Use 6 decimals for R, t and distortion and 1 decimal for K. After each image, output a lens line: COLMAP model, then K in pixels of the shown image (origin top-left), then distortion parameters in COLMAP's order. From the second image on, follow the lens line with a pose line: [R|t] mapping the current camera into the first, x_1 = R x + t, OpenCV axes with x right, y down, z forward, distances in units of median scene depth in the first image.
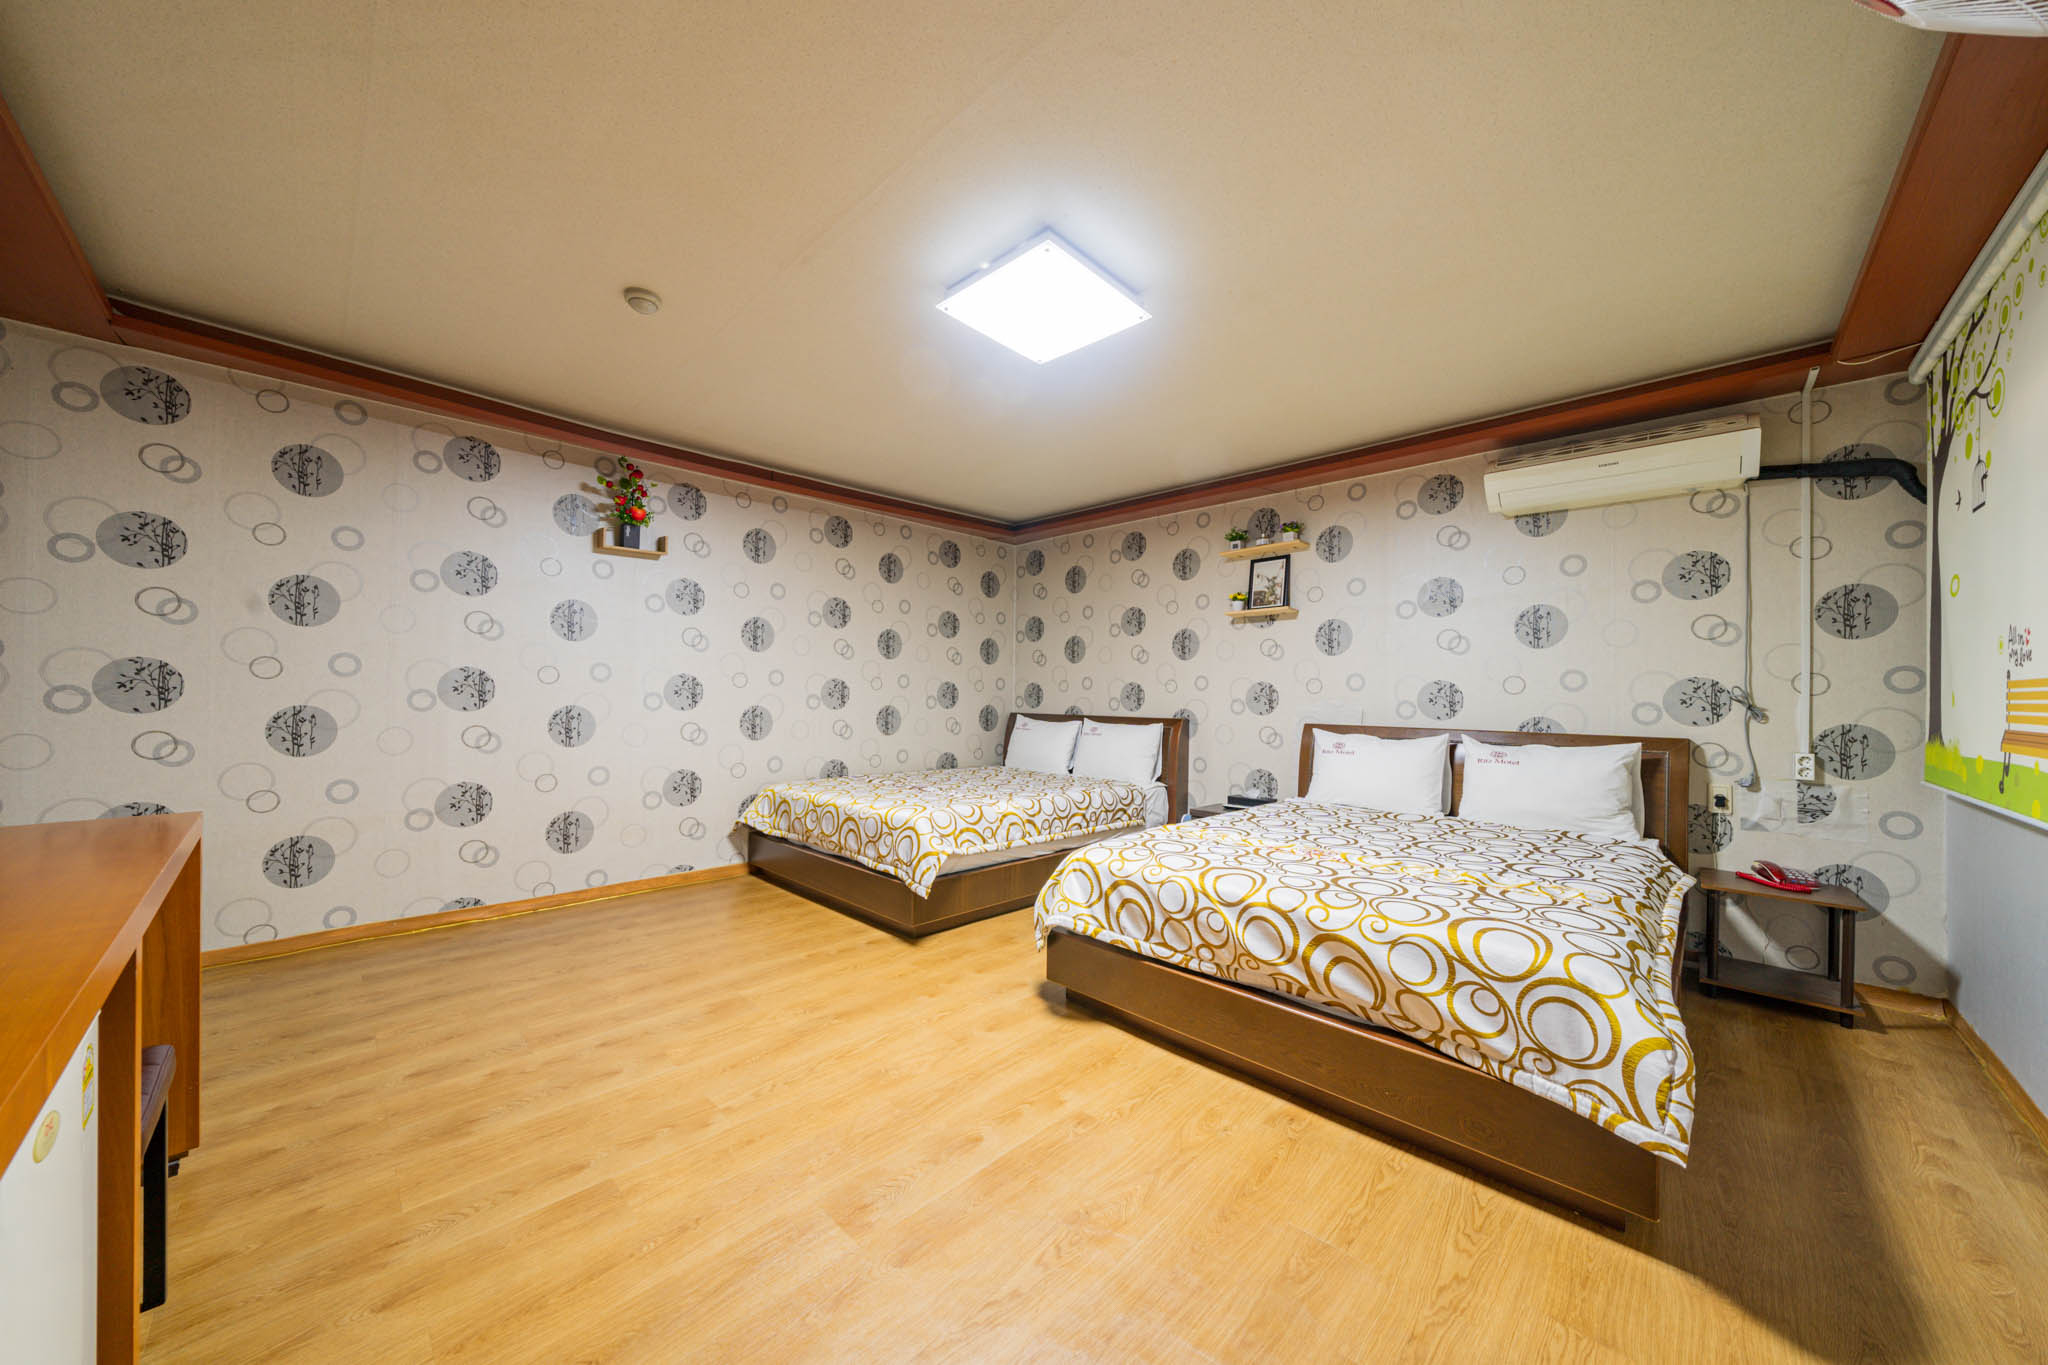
lens RADIAL K [[703.0, 0, 1020.7], [0, 703.0, 689.9], [0, 0, 1]] dist [-0.001581, -0.000089]
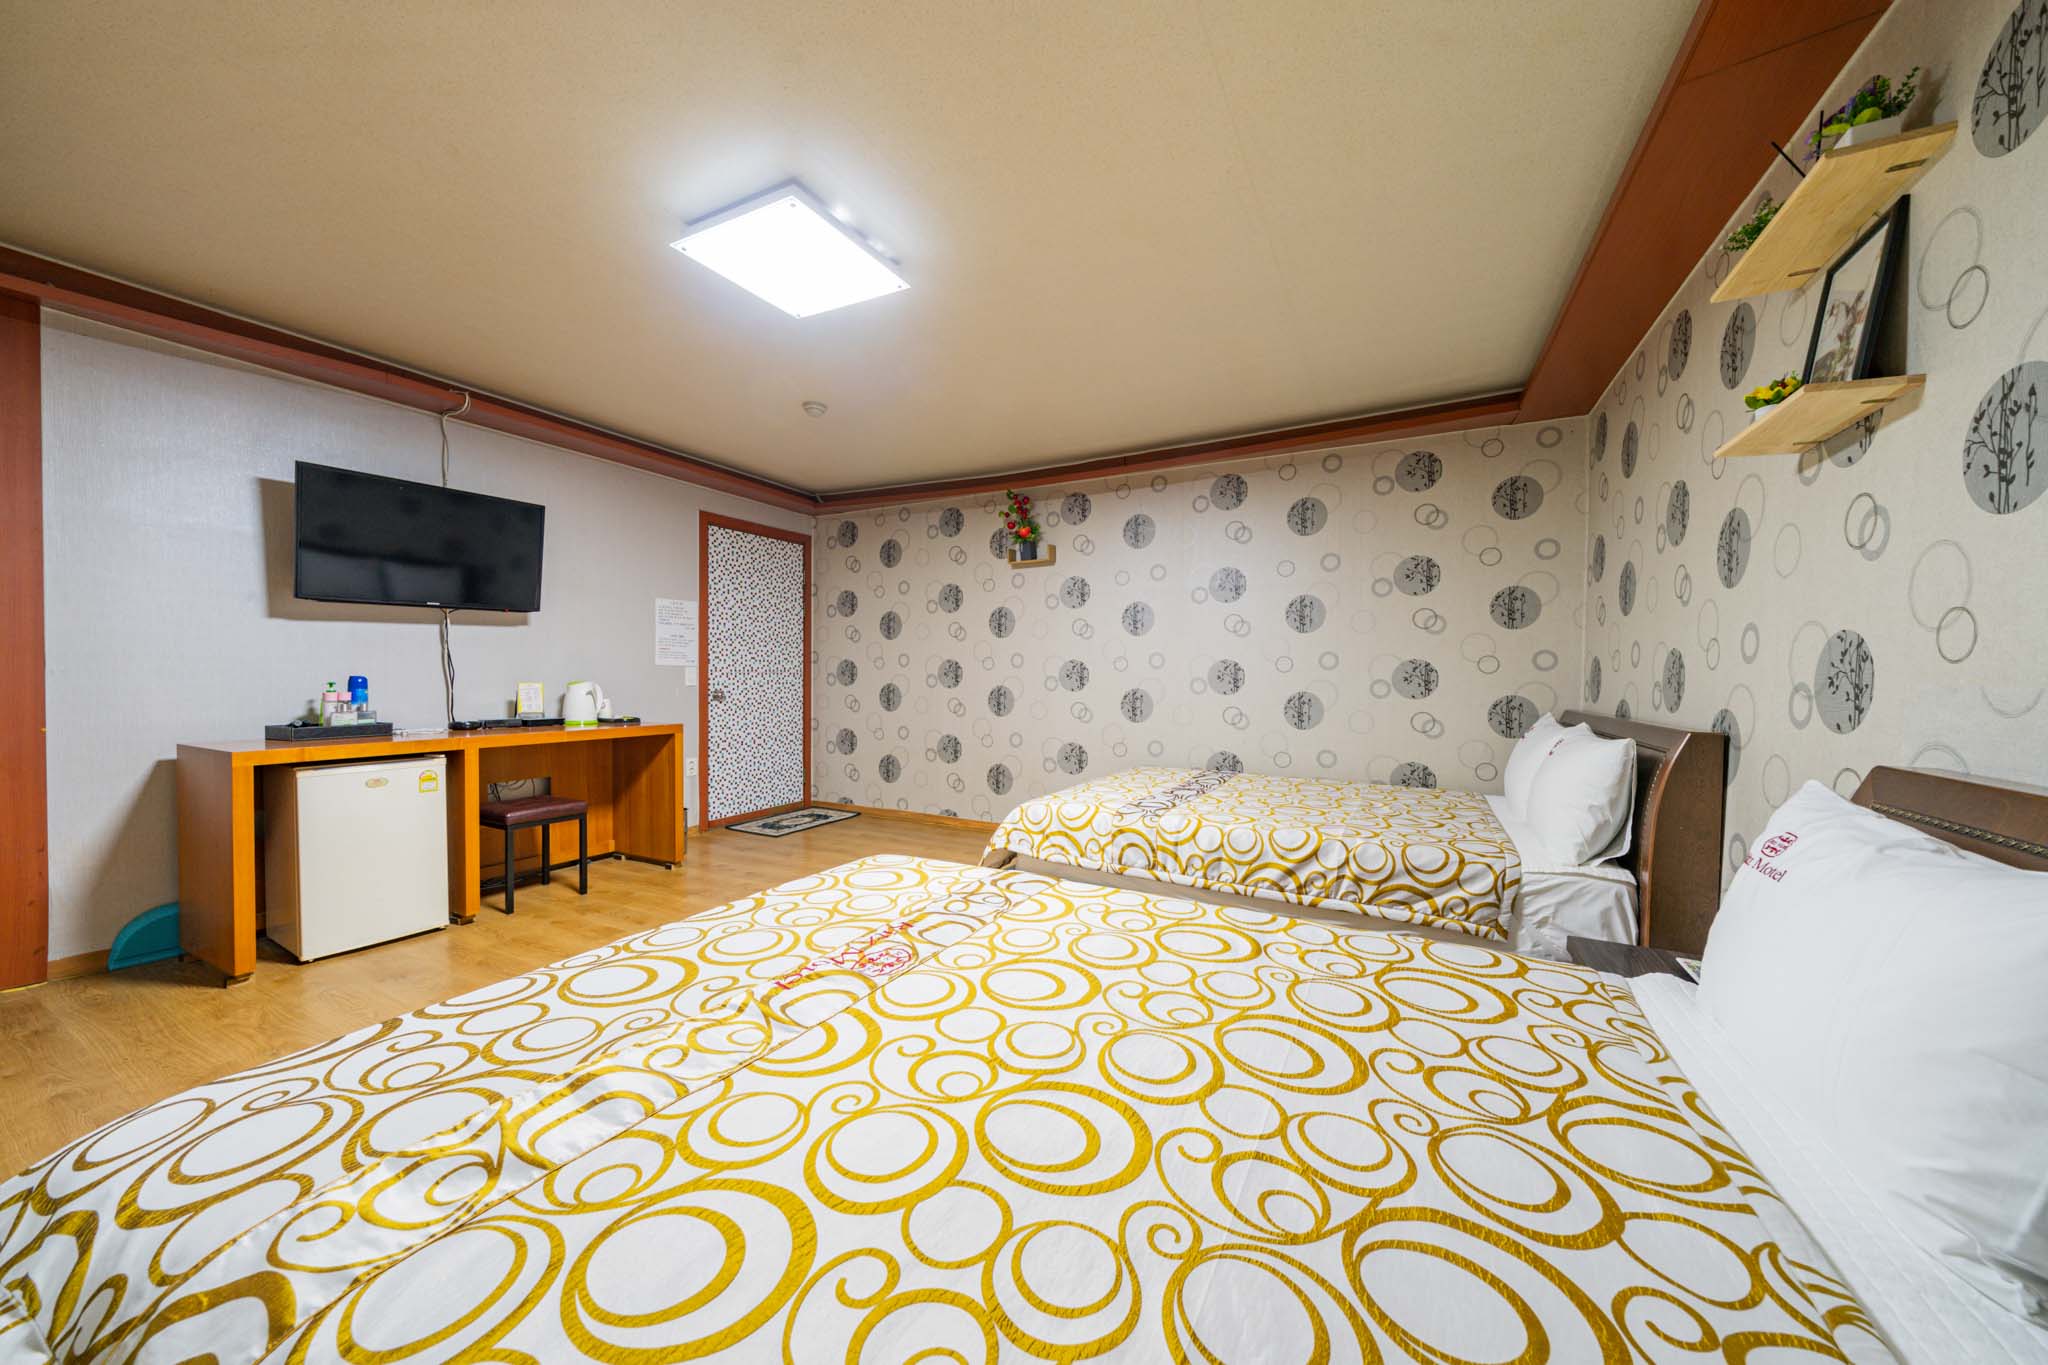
lens RADIAL K [[703.0, 0, 1020.8], [0, 703.0, 685.7], [0, 0, 1]] dist [-0.001581, -0.000089]
pose [[0.279833, 0.006391, -0.960027, 0.568277], [0.001044, 0.999975, 0.006962, 0.010643], [0.960048, -0.002950, 0.279820, 0.557105]]
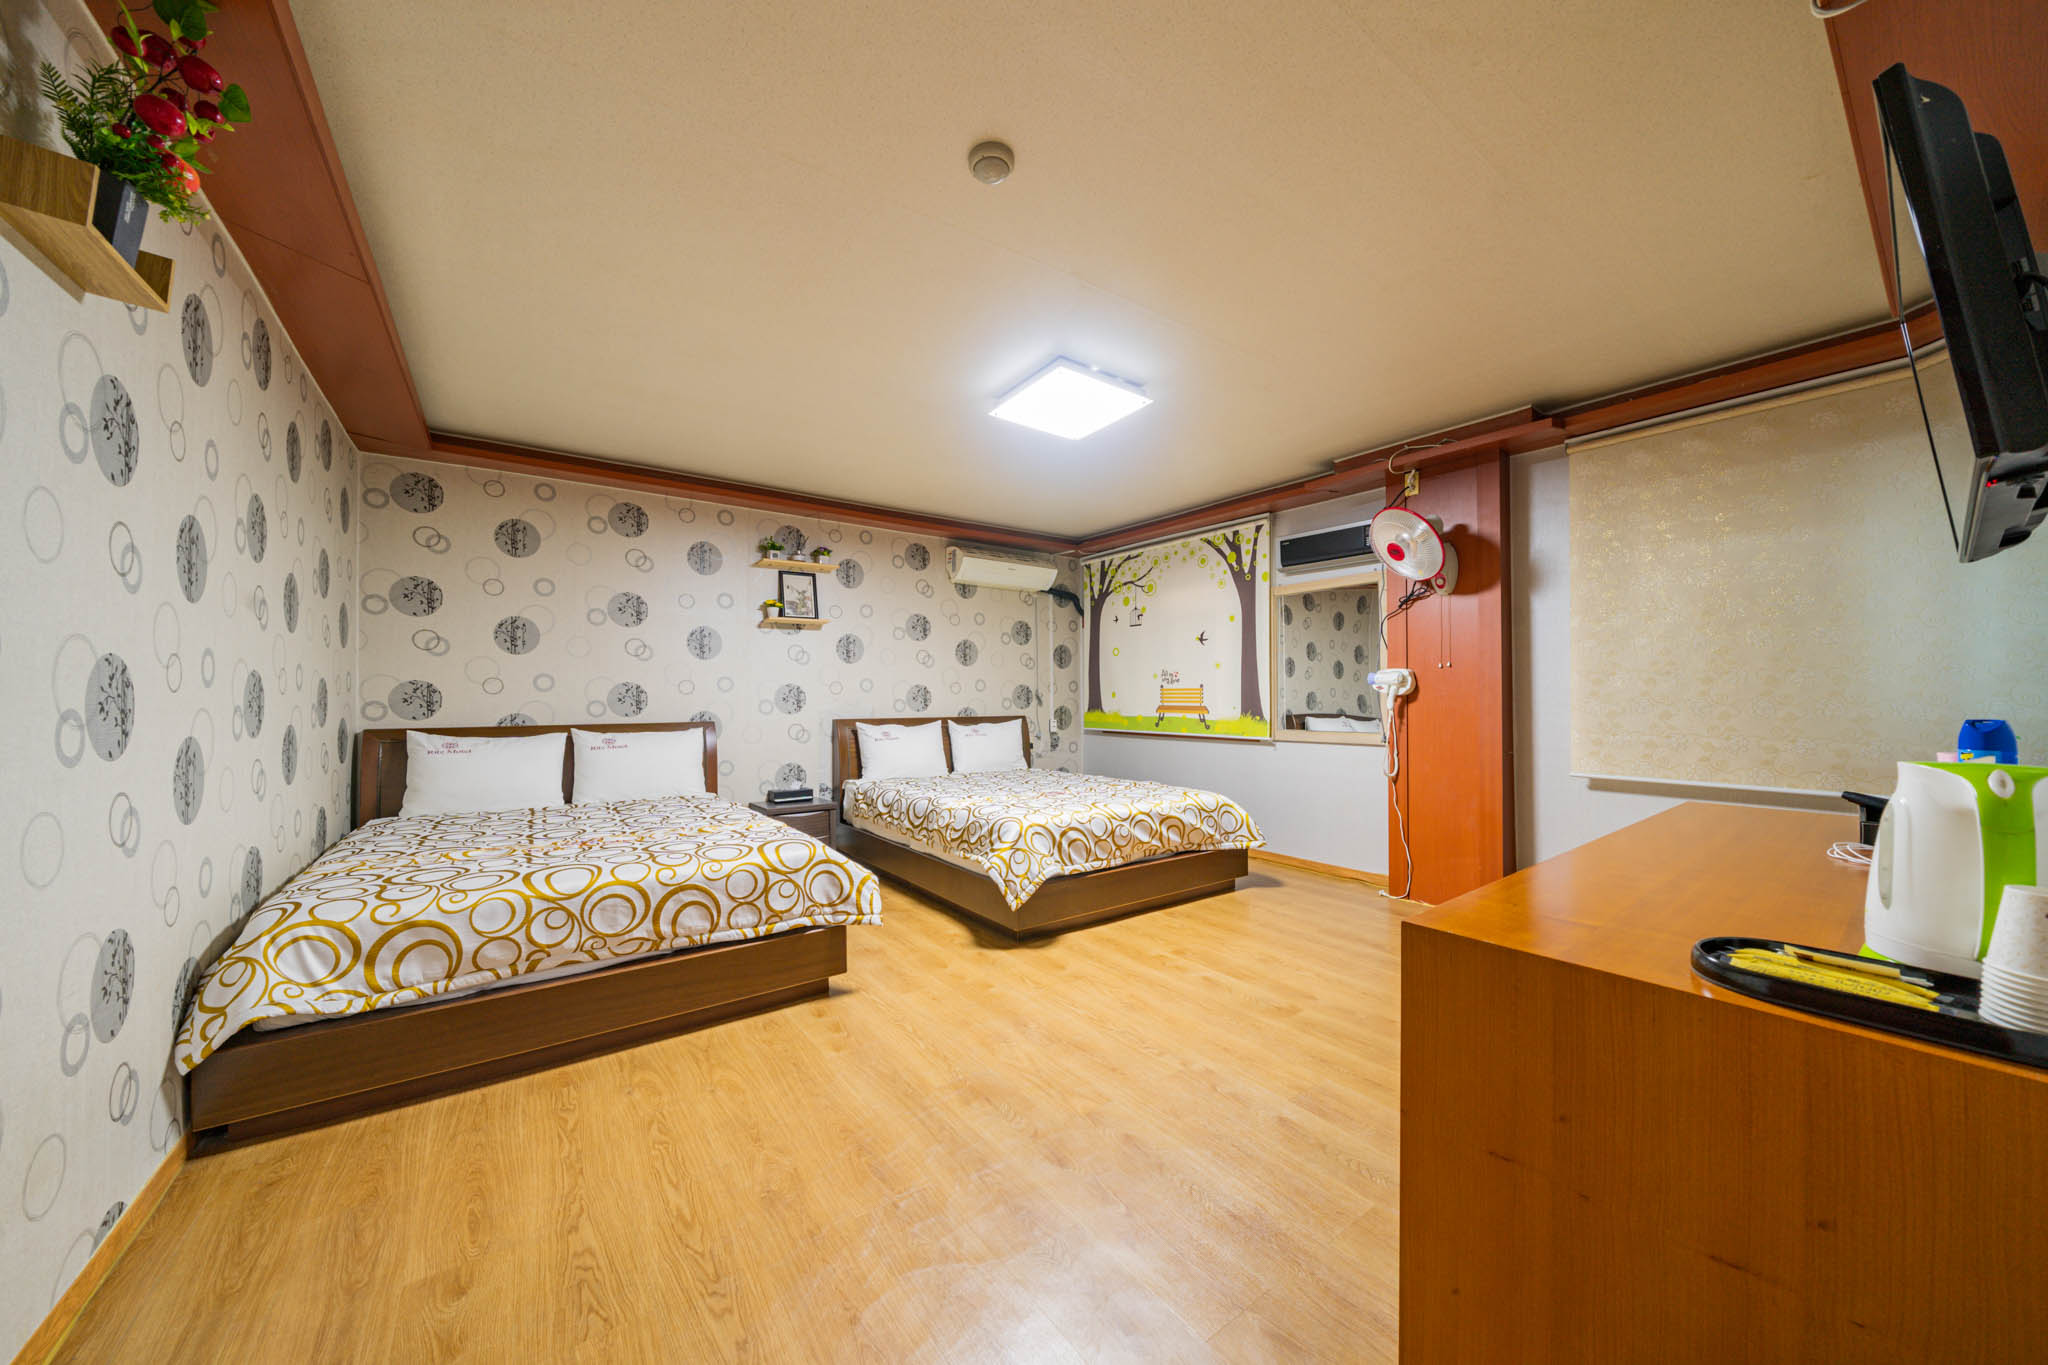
lens RADIAL K [[703.0, 0, 1023.1], [0, 703.0, 686.3], [0, 0, 1]] dist [-0.001581, -0.000089]
pose [[0.165356, 0.002467, 0.986231, -1.102328], [-0.002669, 0.999994, -0.002054, -0.010107], [-0.986230, -0.002292, 0.165362, 0.743792]]
